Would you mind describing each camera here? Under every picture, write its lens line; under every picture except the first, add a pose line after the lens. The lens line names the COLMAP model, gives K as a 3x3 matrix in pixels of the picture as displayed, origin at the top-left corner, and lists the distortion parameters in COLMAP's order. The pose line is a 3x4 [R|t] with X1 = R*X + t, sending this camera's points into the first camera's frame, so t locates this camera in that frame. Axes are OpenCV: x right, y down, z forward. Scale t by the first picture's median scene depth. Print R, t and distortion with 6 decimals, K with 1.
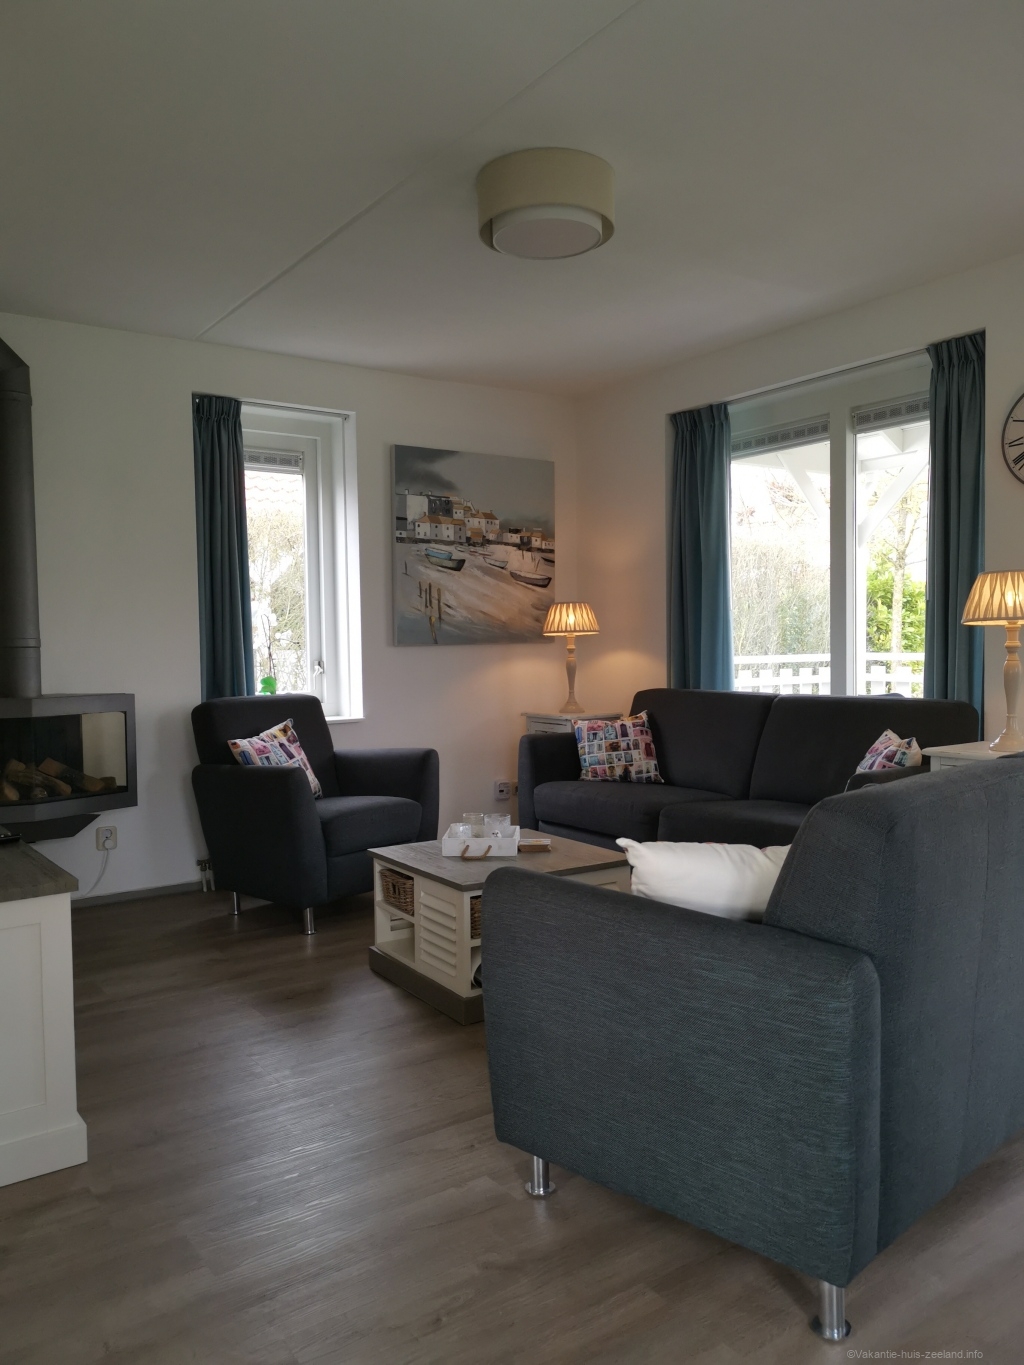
lens RADIAL K [[1048.6, 0, 515.6], [0, 1048.6, 701.2], [0, 0, 1]] dist [0.044921, -0.003358]
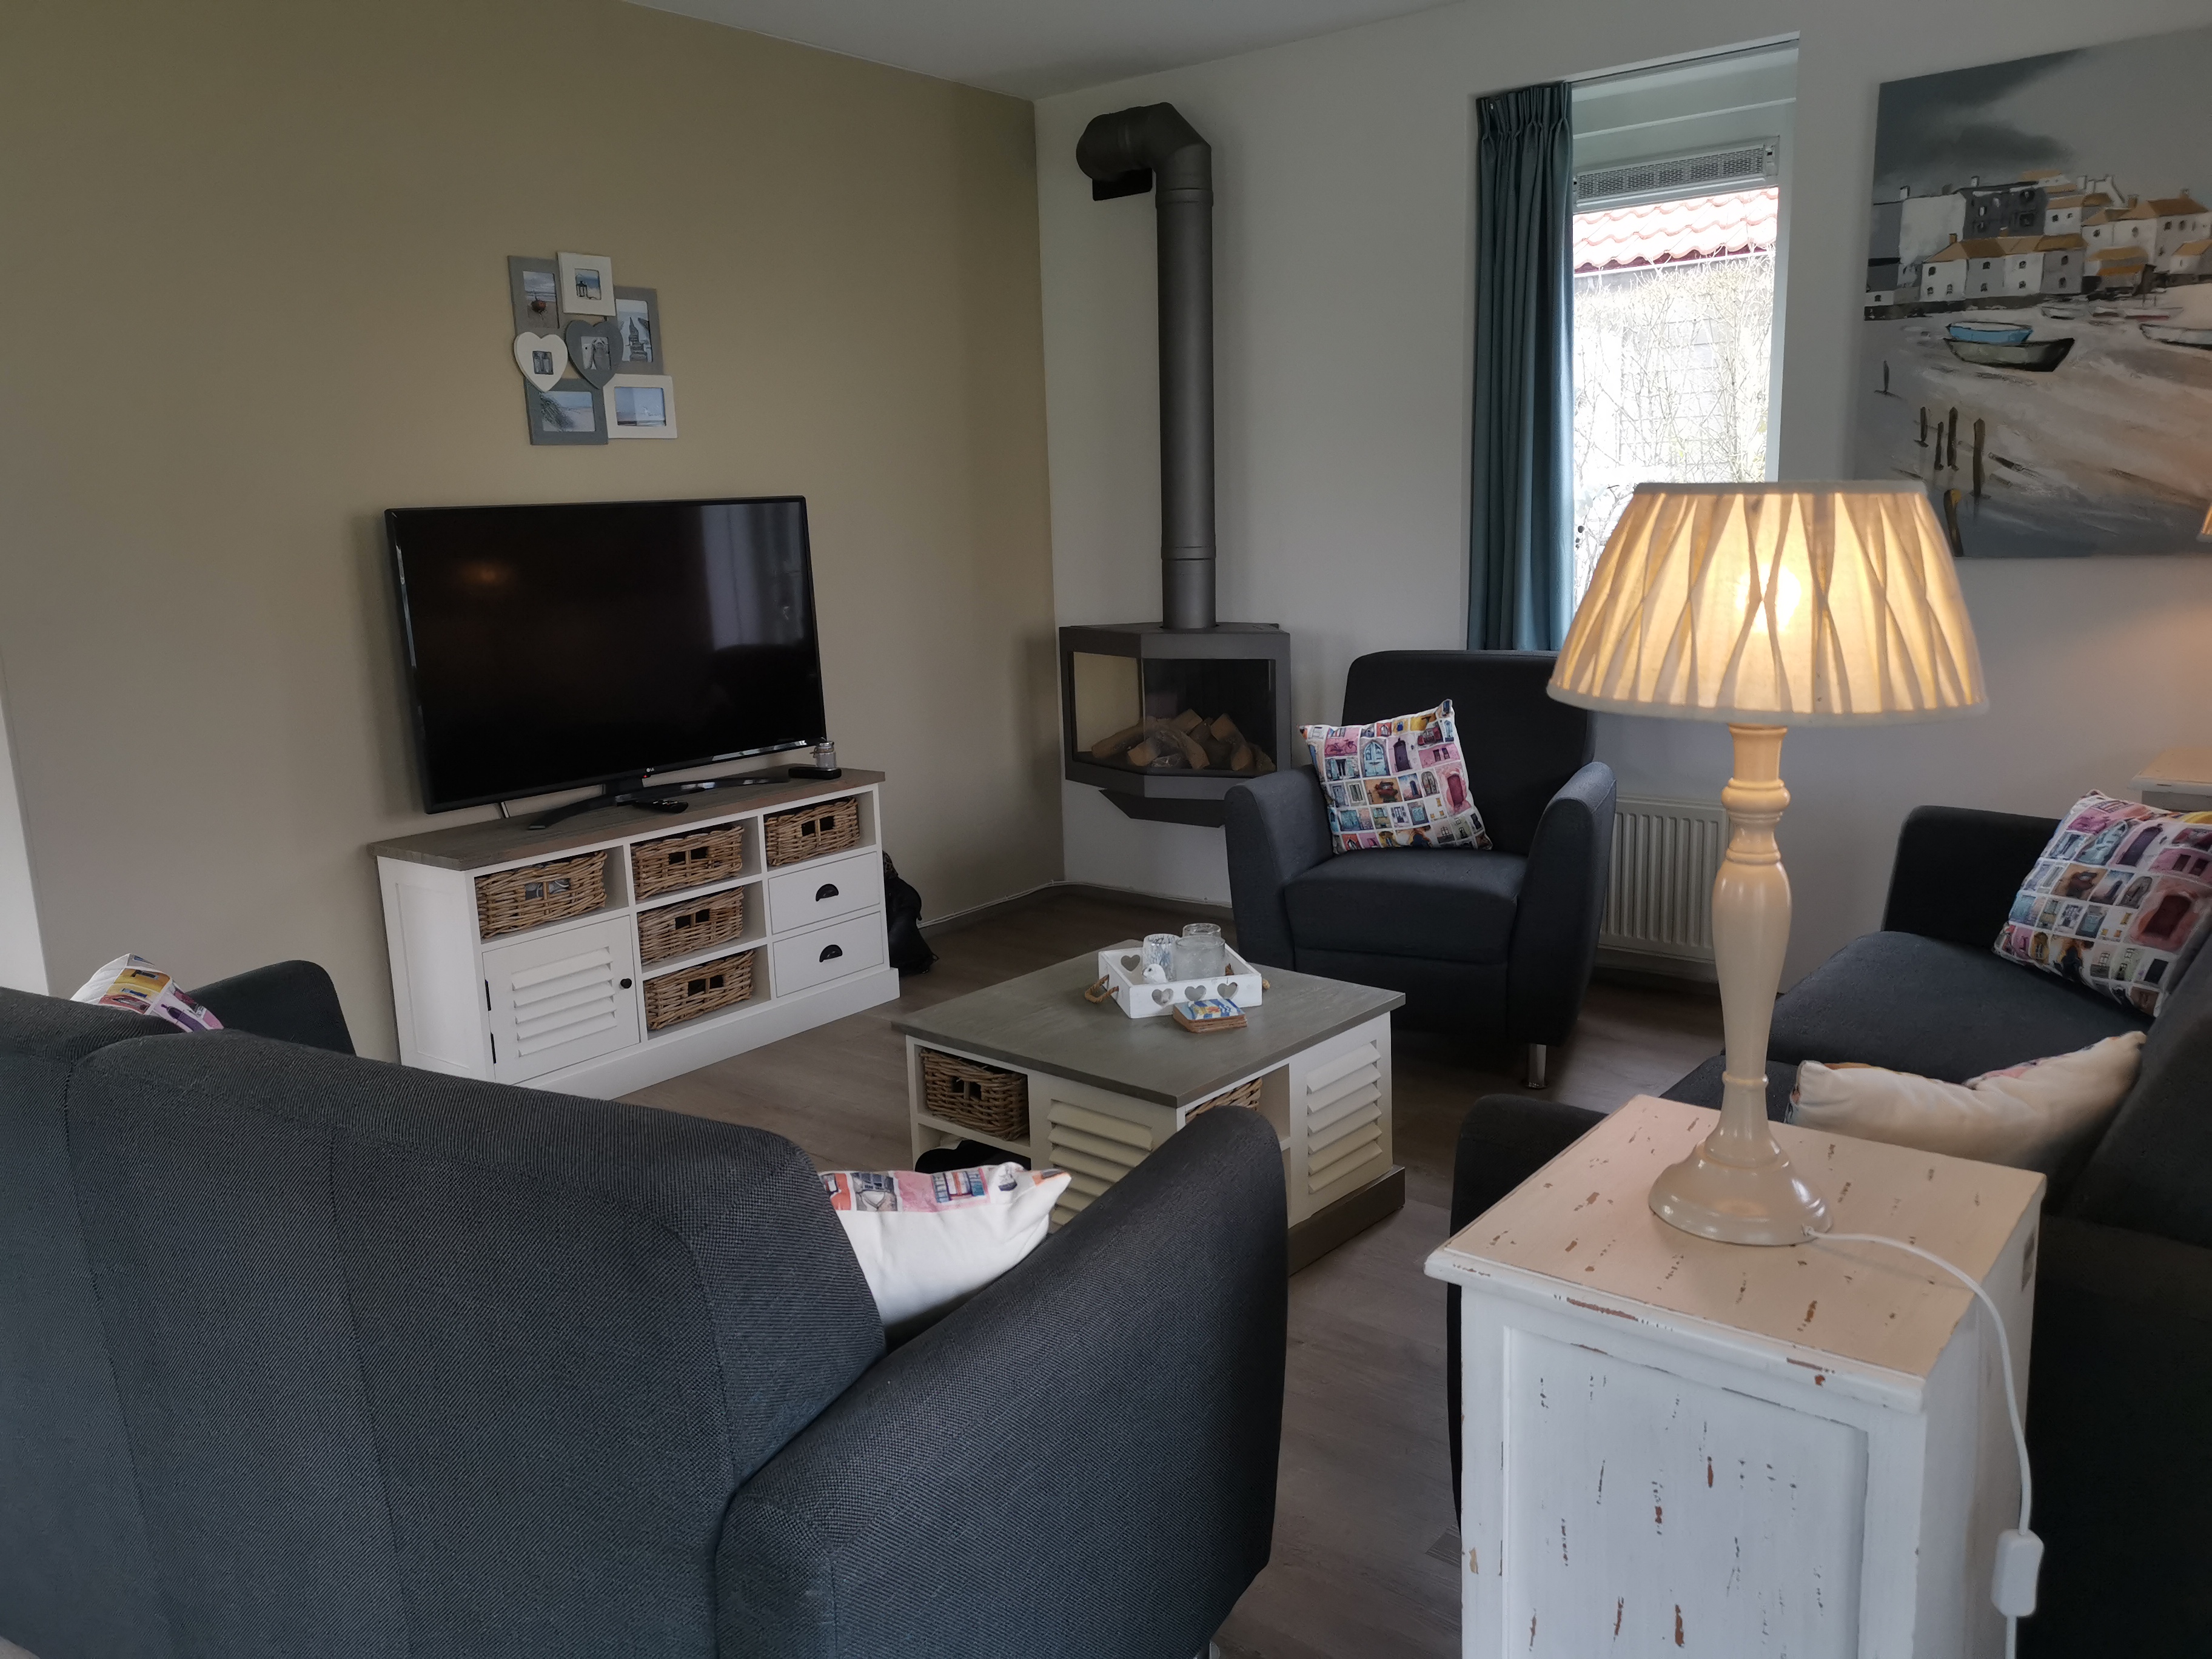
lens RADIAL K [[1699.2, 0, 1106.0], [0, 1699.2, 829.5], [0, 0, 1]] dist [0.044921, -0.003358]
pose [[0.290388, 0.195448, -0.936736, 0.493563], [-0.028539, 0.980252, 0.195681, -0.072325], [0.956483, -0.030090, 0.290231, 0.468952]]
